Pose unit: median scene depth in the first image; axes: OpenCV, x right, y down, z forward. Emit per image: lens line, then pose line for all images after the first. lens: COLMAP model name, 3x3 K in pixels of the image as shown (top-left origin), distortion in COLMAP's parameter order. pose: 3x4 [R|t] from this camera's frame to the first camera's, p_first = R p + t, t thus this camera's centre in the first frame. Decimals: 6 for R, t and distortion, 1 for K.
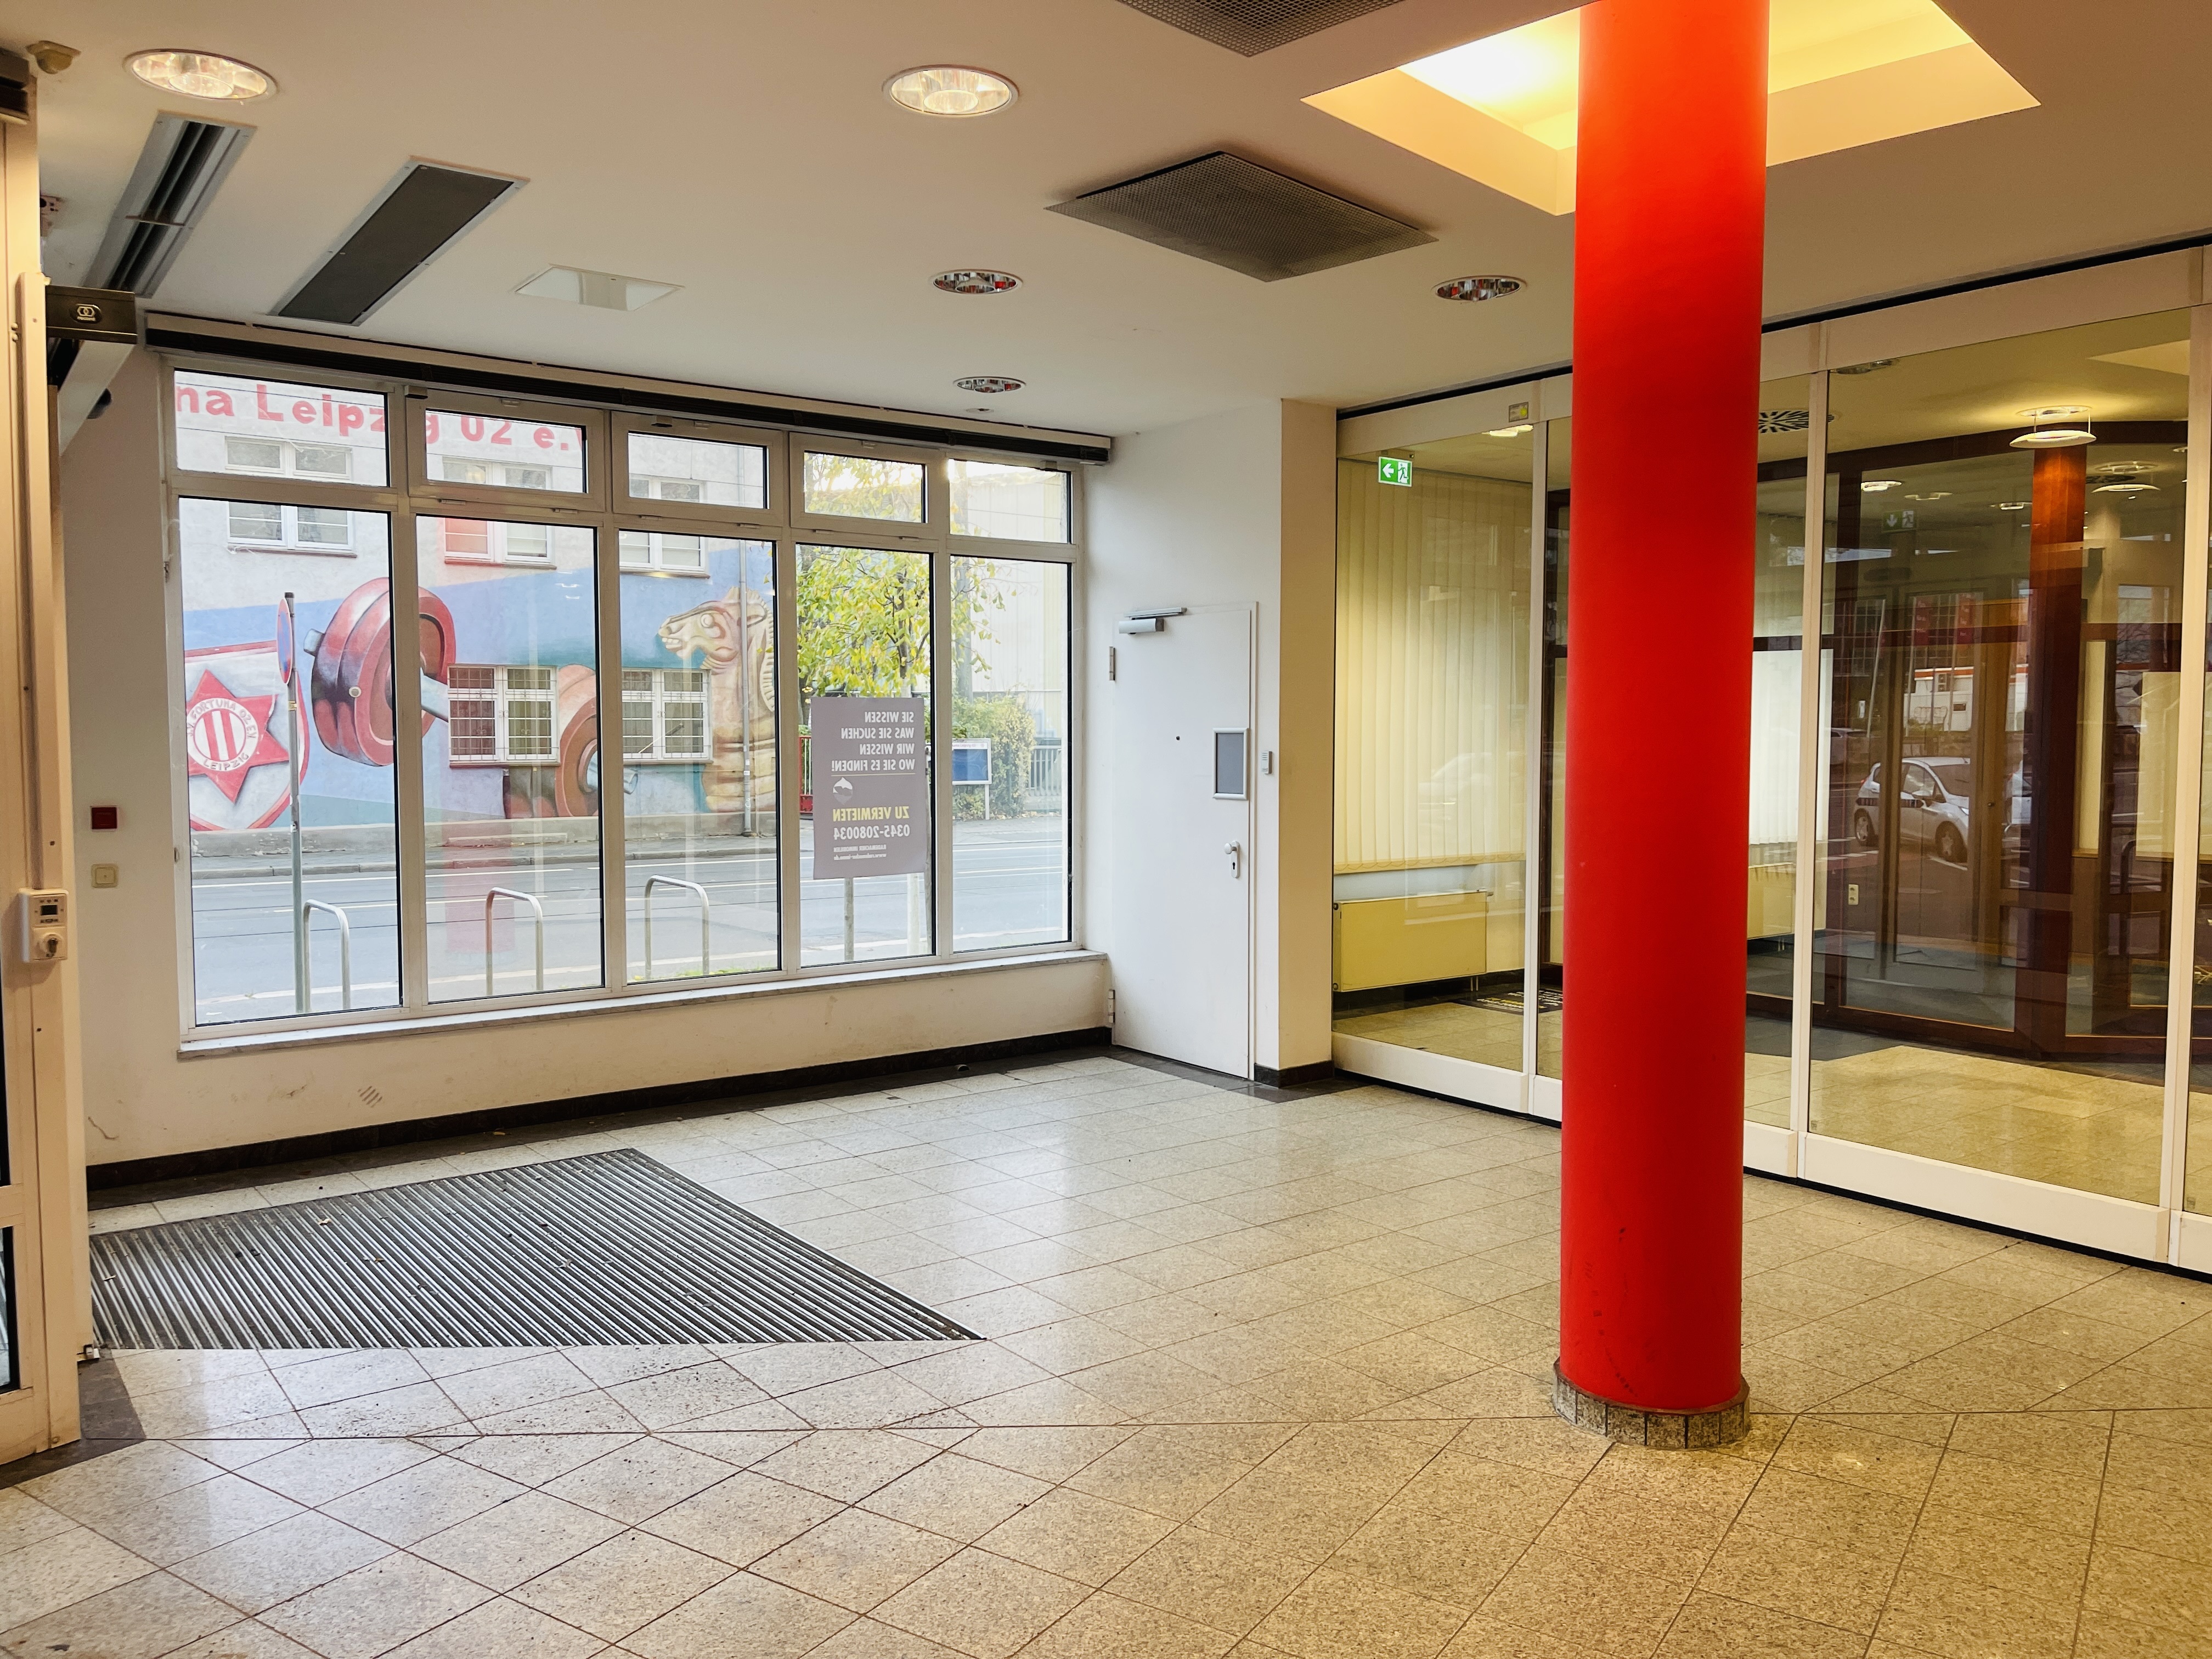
lens RADIAL K [[1666.8, 0, 1103.4], [0, 1666.8, 820.6], [0, 0, 1]] dist [0.029421, -0.069331]
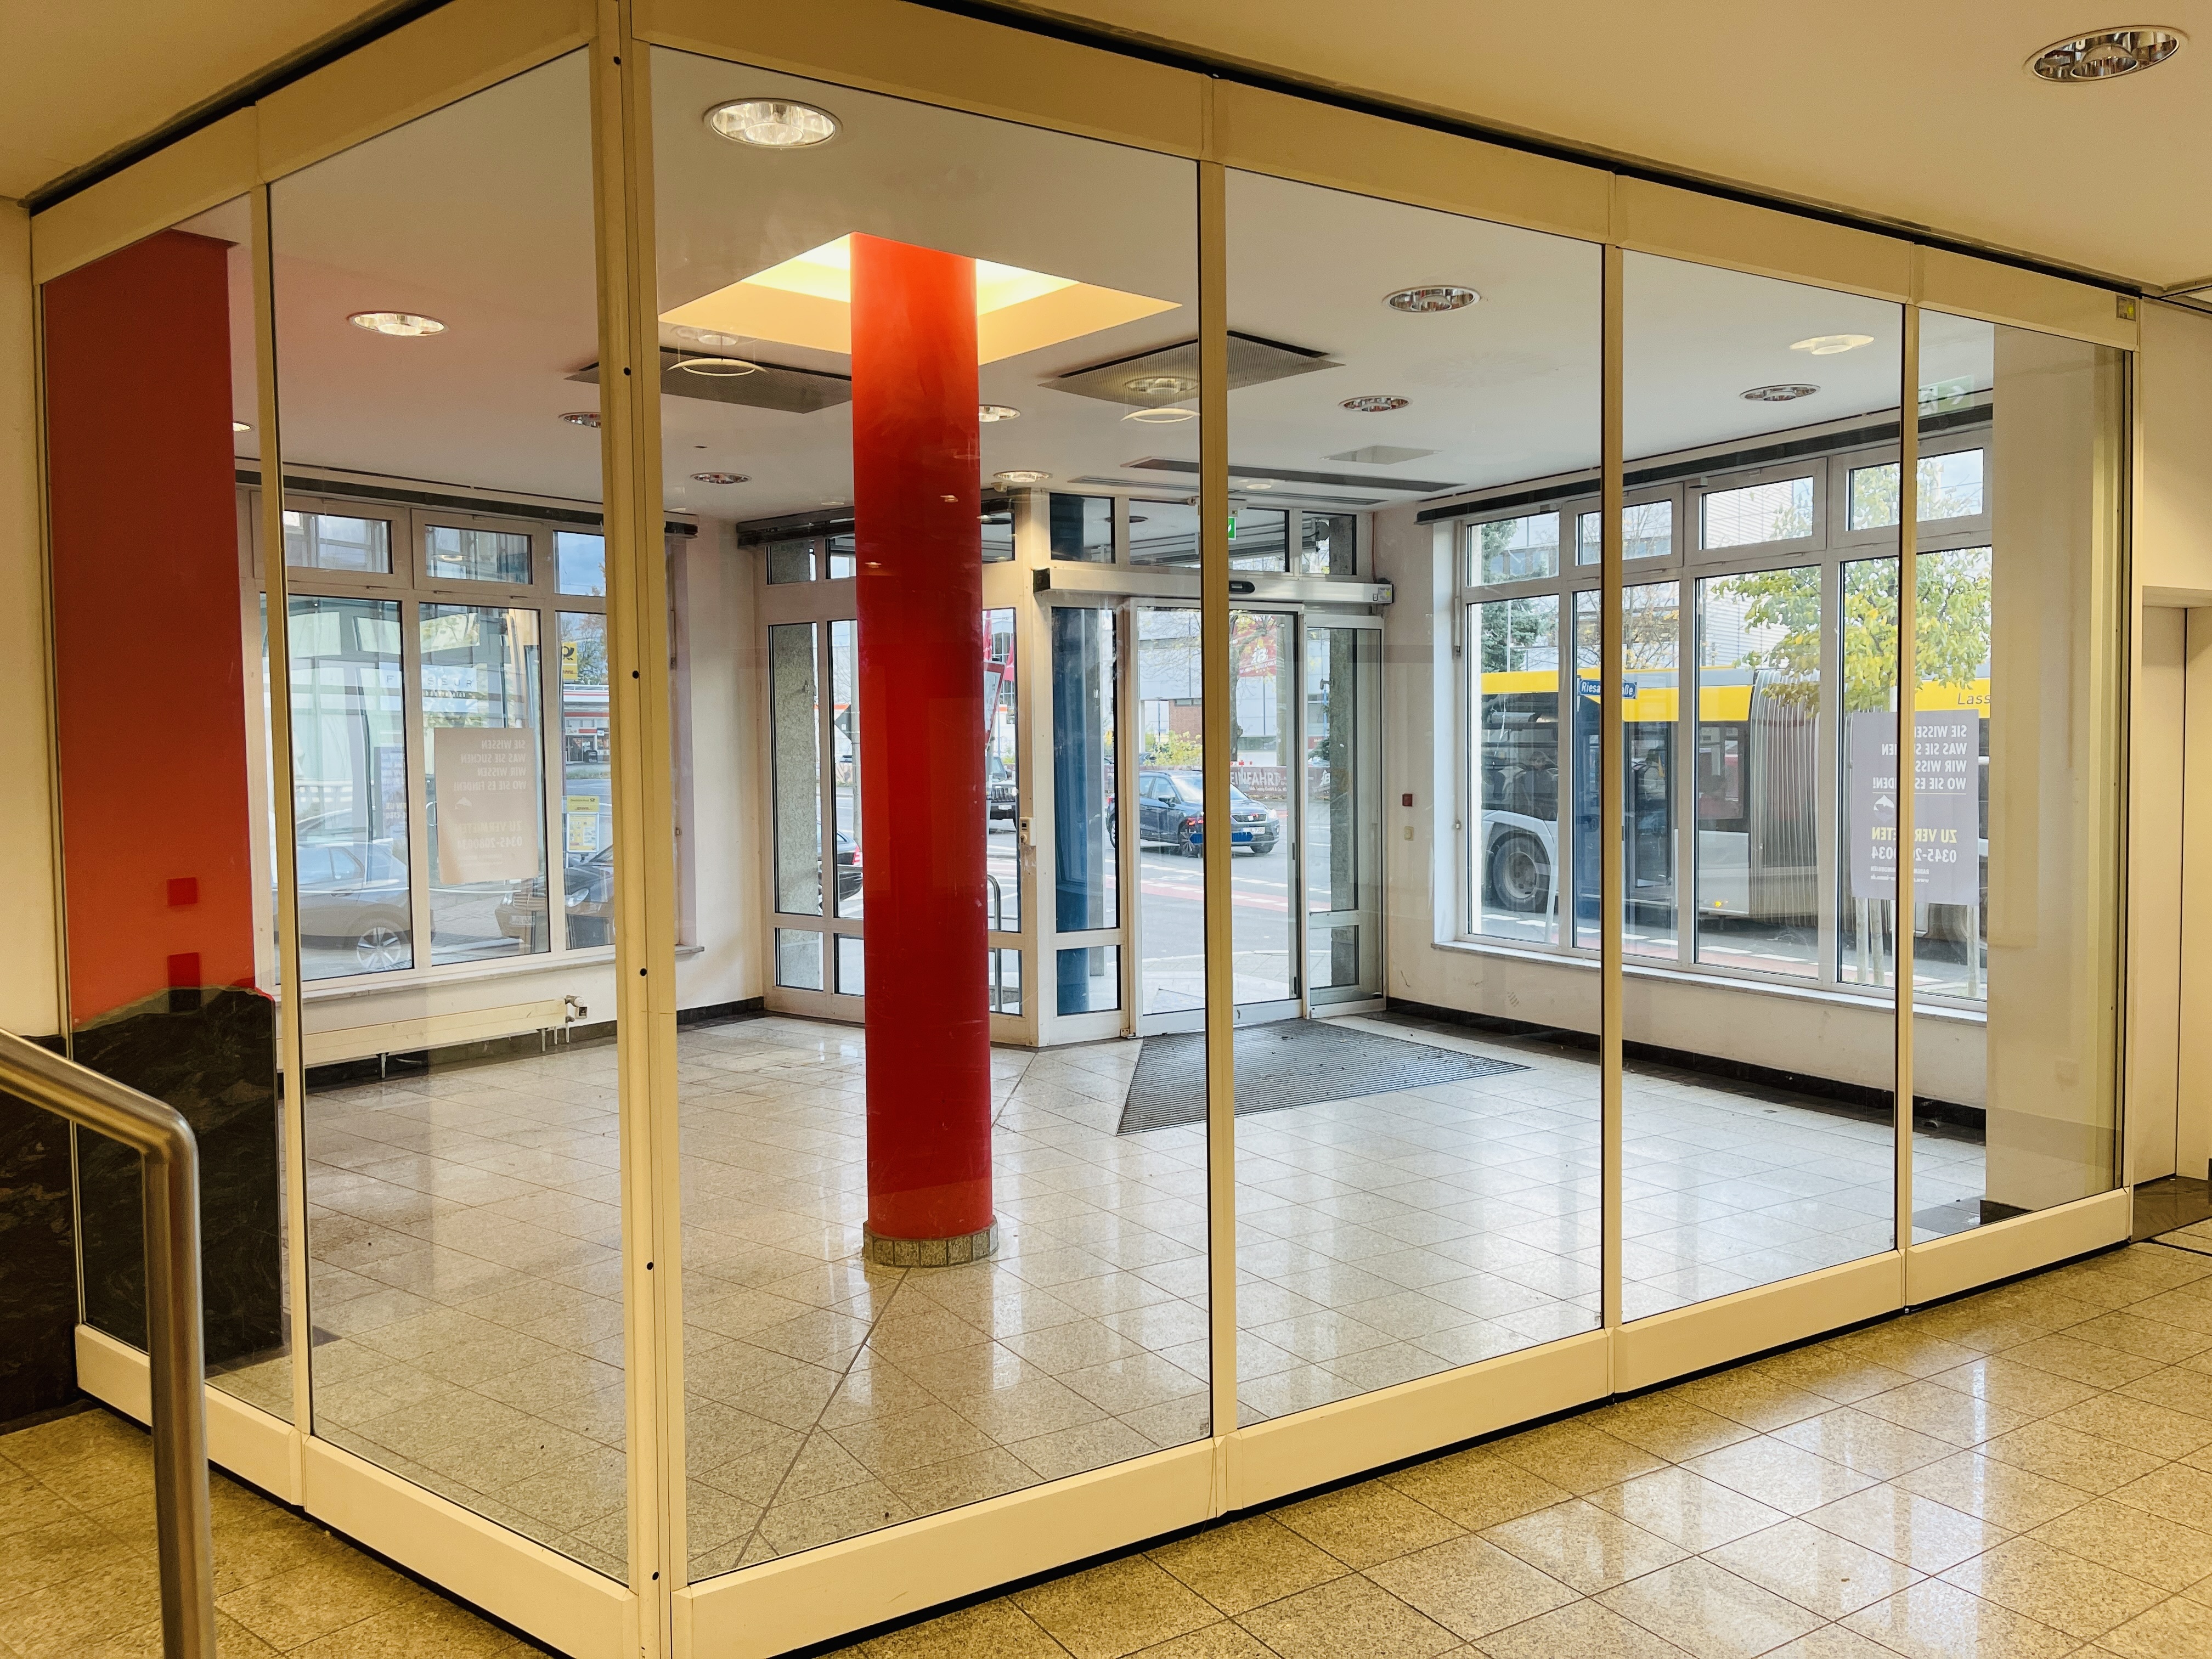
lens RADIAL K [[1666.8, 0, 1101.8], [0, 1666.8, 826.7], [0, 0, 1]] dist [0.029421, -0.069331]
pose [[-0.096266, 0.049055, -0.994146, 0.840365], [-0.046061, 0.997495, 0.053681, -0.037956], [0.994289, 0.050959, -0.093766, 0.628323]]
